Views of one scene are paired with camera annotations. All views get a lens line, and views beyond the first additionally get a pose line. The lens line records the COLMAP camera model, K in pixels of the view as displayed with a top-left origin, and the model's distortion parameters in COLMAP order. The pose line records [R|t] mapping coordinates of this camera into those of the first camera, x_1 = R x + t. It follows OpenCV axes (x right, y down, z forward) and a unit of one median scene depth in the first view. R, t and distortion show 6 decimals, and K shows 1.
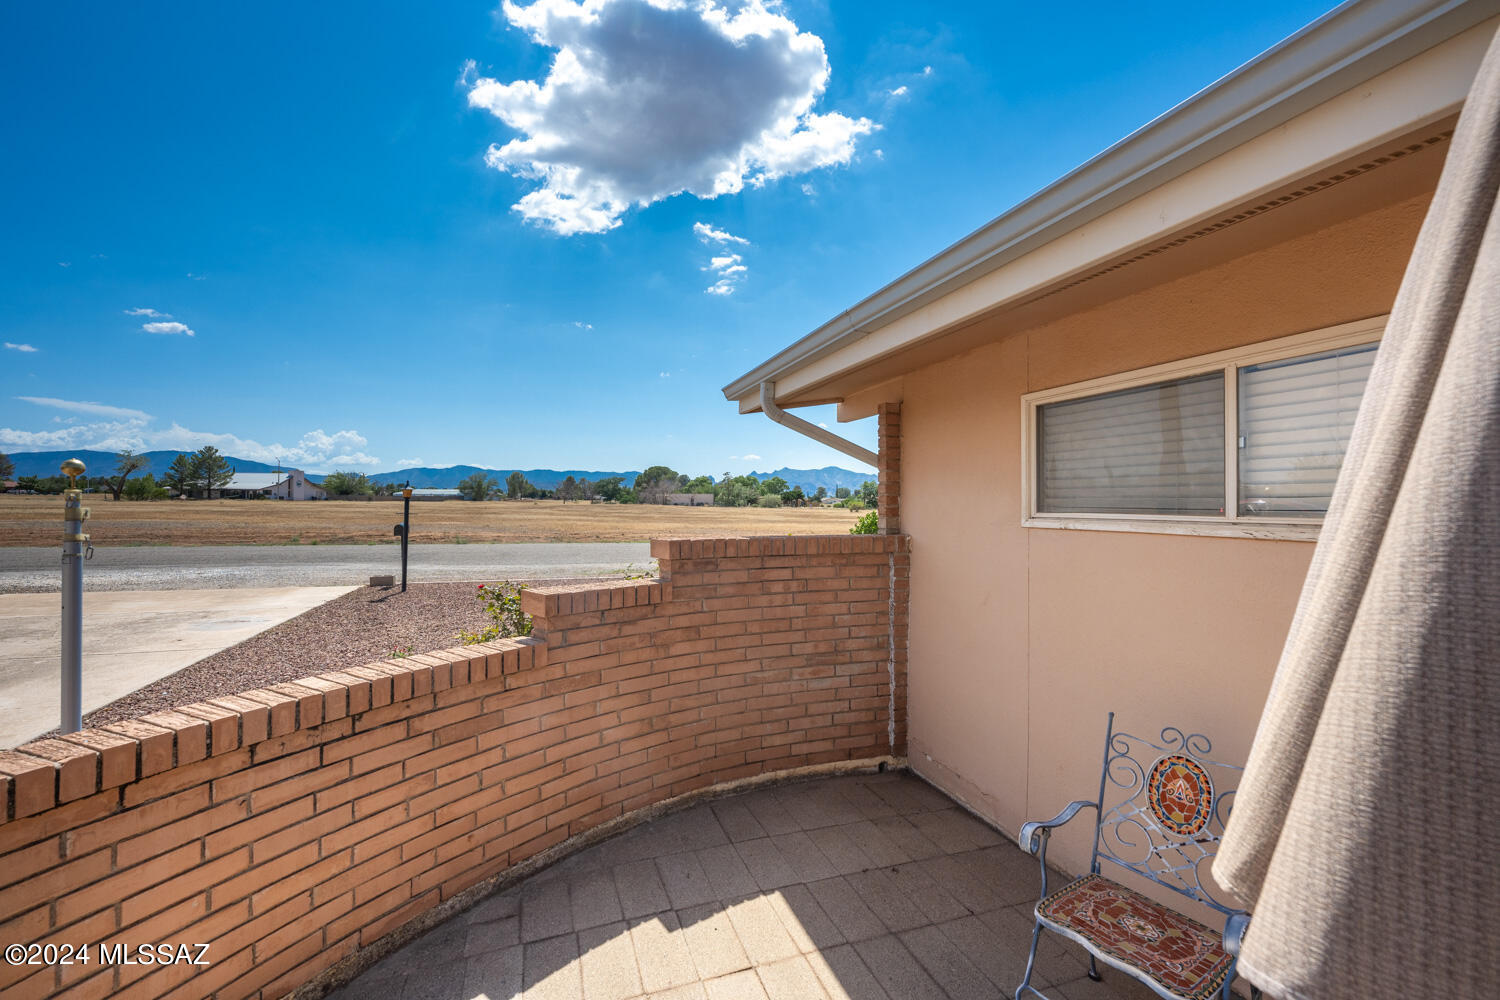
lens RADIAL K [[600.8, 0, 750.0], [0, 600.8, 500.0], [0, 0, 1]] dist [0.000612, 0.000113]
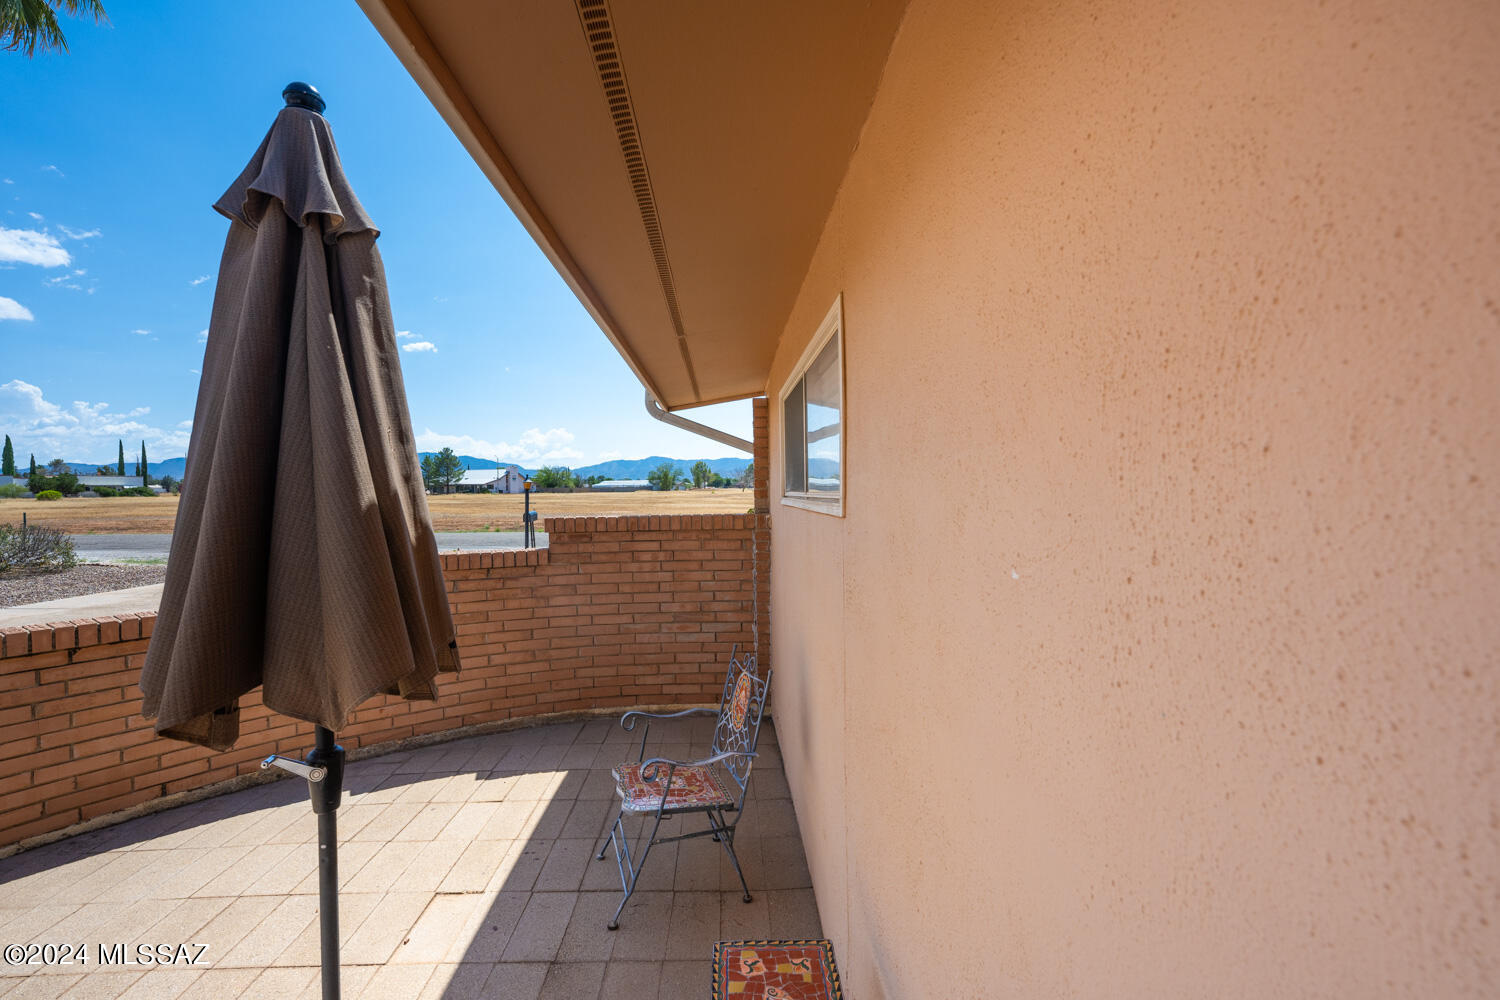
lens RADIAL K [[640.2, 0, 750.0], [0, 640.2, 500.0], [0, 0, 1]] dist [0.001069, 0.000189]
pose [[0.955038, -0.014631, -0.296122, 0.640327], [0.021078, 0.999605, 0.018591, 0.009611], [0.295733, -0.023997, 0.954969, -0.187130]]
